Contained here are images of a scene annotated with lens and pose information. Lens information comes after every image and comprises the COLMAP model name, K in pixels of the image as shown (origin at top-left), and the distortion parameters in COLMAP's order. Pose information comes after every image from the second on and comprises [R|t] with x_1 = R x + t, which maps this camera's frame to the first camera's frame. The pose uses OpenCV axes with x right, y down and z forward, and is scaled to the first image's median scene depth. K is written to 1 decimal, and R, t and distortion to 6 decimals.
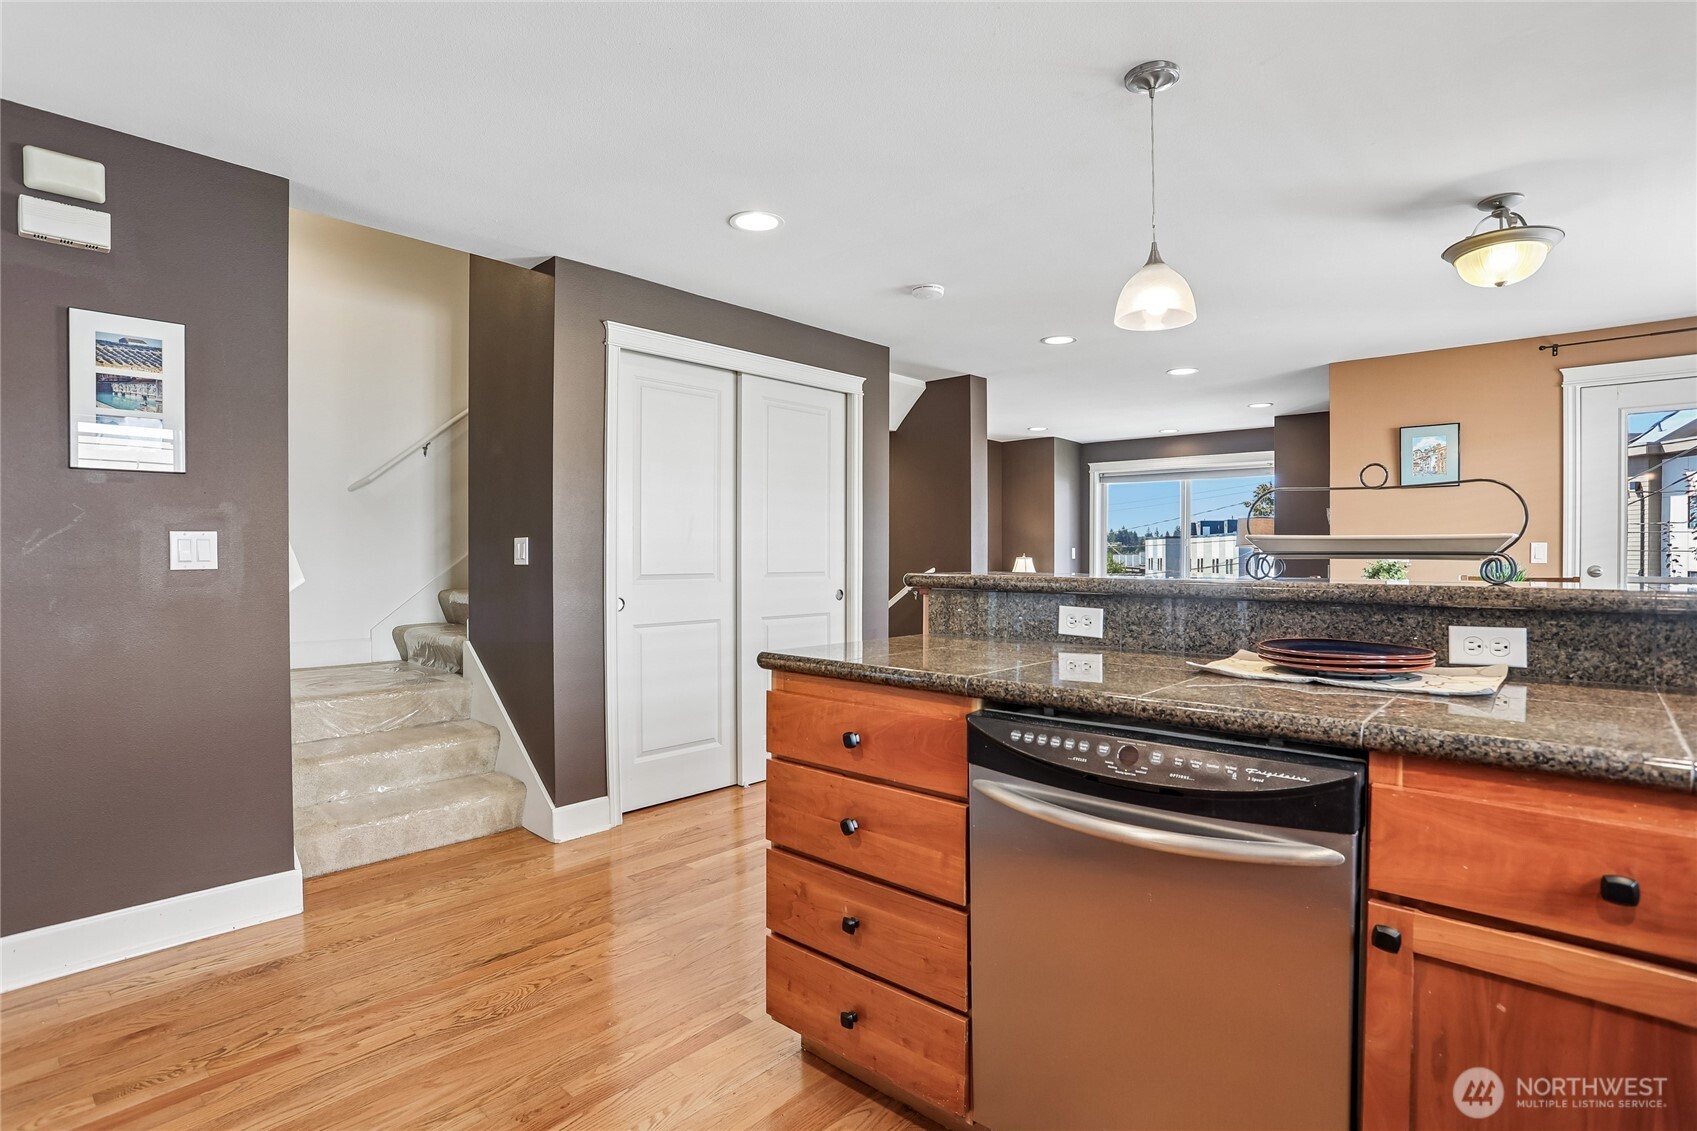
lens RADIAL K [[839.7, 0, 852.6], [0, 839.7, 565.8], [0, 0, 1]] dist [-0.061900, 0.022003]
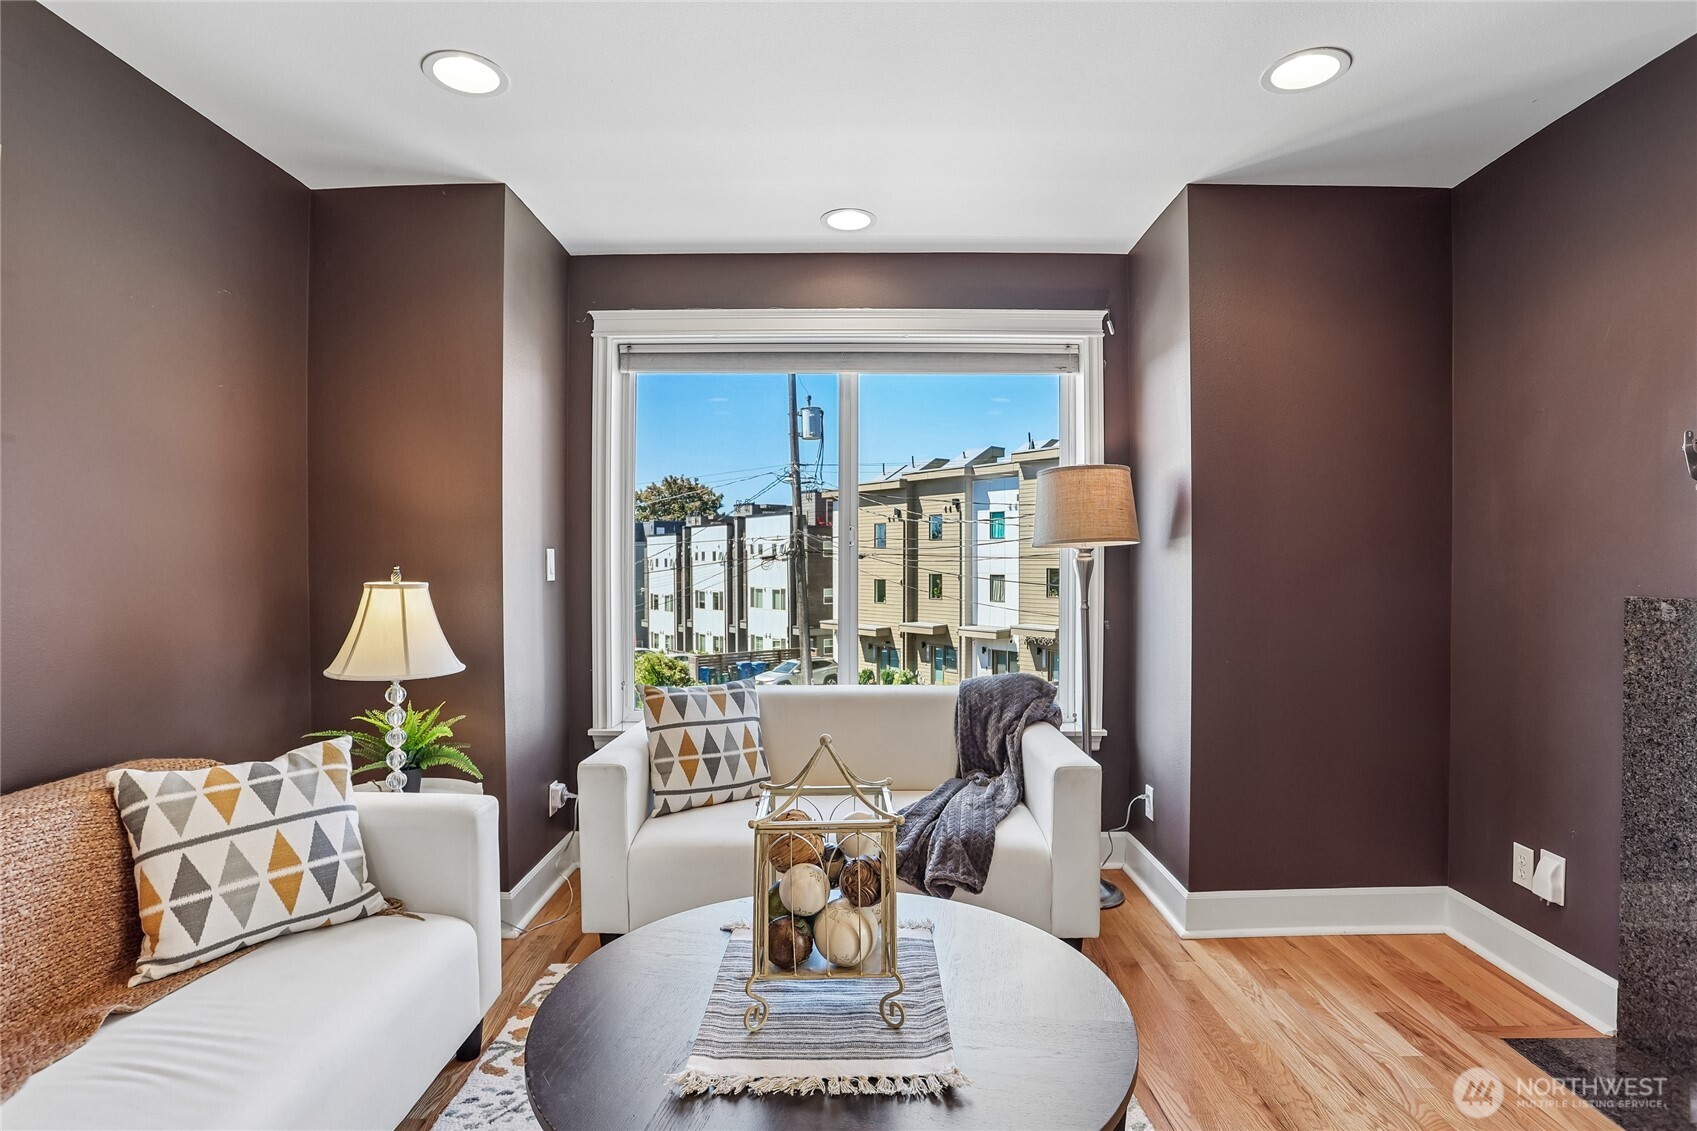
lens RADIAL K [[839.7, 0, 832.6], [0, 839.7, 576.1], [0, 0, 1]] dist [-0.061900, 0.022003]
pose [[0.757802, -0.014227, 0.652329, 0.142846], [0.011852, 0.999897, 0.008040, -0.013073], [-0.652376, 0.001639, 0.757893, 0.735210]]
